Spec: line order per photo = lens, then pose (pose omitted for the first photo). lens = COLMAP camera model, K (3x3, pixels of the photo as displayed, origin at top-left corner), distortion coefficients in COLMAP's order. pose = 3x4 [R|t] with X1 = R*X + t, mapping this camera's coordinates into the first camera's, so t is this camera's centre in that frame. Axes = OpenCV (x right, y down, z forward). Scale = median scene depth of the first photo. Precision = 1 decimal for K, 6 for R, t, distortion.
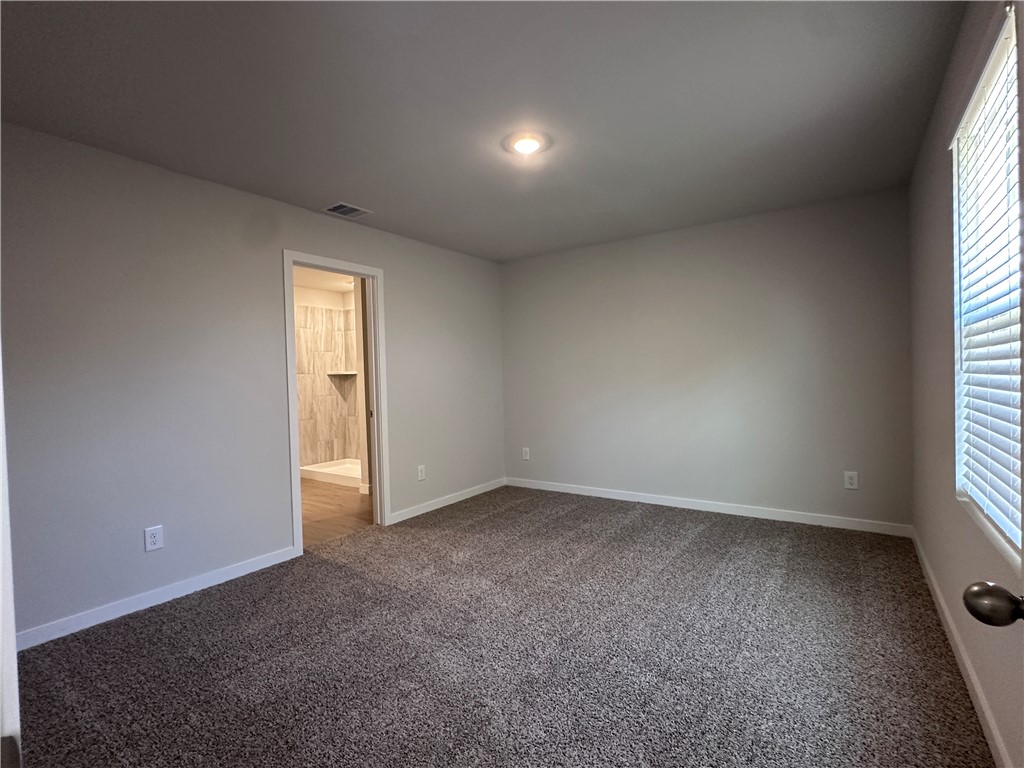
lens RADIAL K [[488.9, 0, 517.8], [0, 488.9, 386.1], [0, 0, 1]] dist [-0.000561, -0.000208]
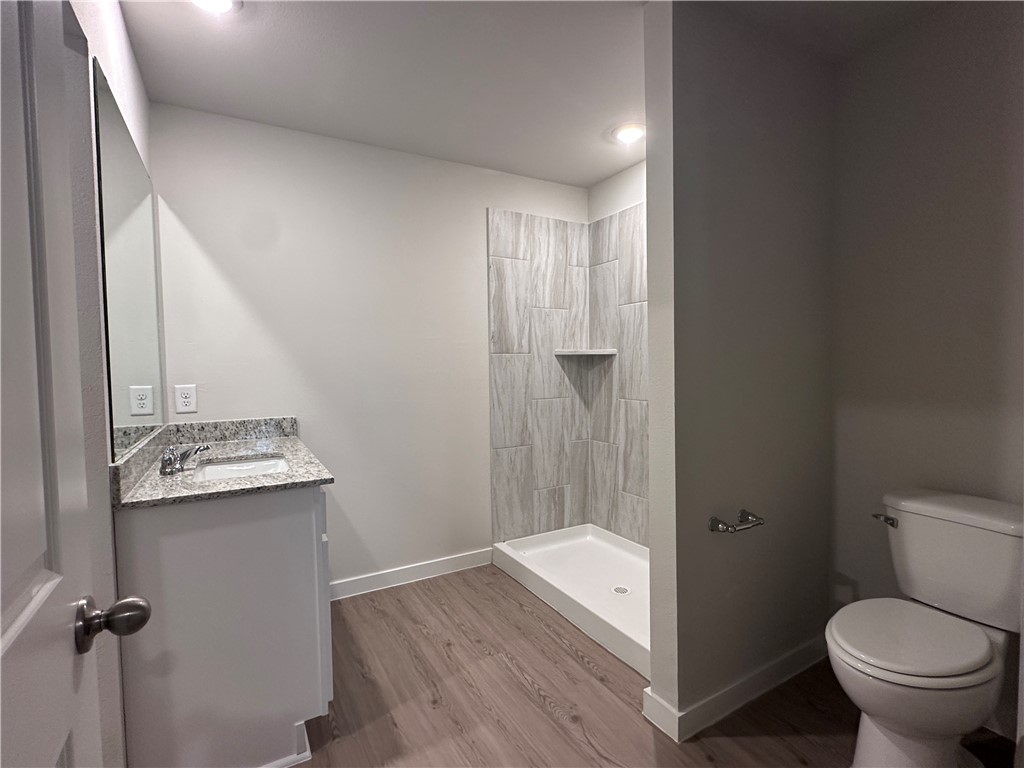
lens RADIAL K [[488.9, 0, 513.8], [0, 488.9, 386.1], [0, 0, 1]] dist [-0.000561, -0.000208]
pose [[0.898775, 0.034961, -0.437014, -0.210943], [-0.017931, 0.998913, 0.043036, -0.012685], [0.438043, -0.030844, 0.898425, 0.538323]]
